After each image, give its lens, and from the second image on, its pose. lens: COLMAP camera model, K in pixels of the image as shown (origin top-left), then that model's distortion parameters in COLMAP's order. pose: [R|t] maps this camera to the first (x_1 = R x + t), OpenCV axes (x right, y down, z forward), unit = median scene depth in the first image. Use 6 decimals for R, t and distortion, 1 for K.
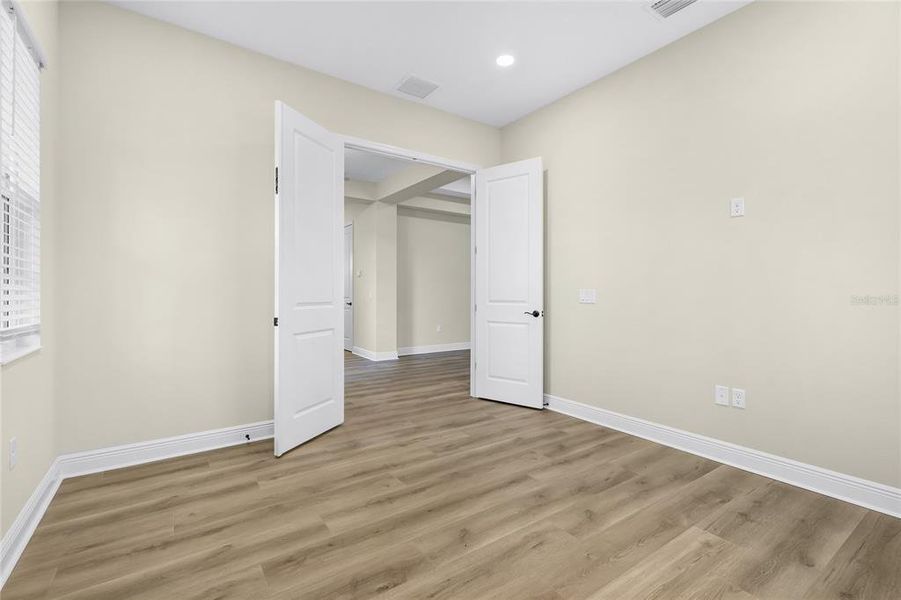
lens RADIAL K [[403.5, 0, 445.4], [0, 403.5, 296.9], [0, 0, 1]] dist [0.000035, 0.000087]
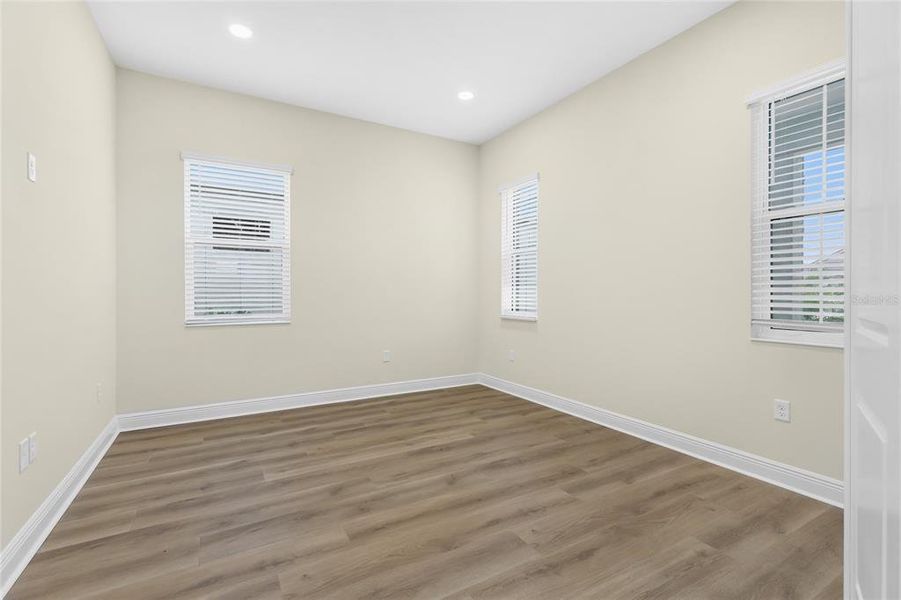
lens RADIAL K [[403.5, 0, 445.4], [0, 403.5, 296.9], [0, 0, 1]] dist [0.000035, 0.000087]
pose [[-0.996003, -0.002875, 0.089270, -0.041120], [-0.001764, 0.999920, 0.012525, -0.015056], [-0.089298, 0.012317, -0.995929, 2.046977]]
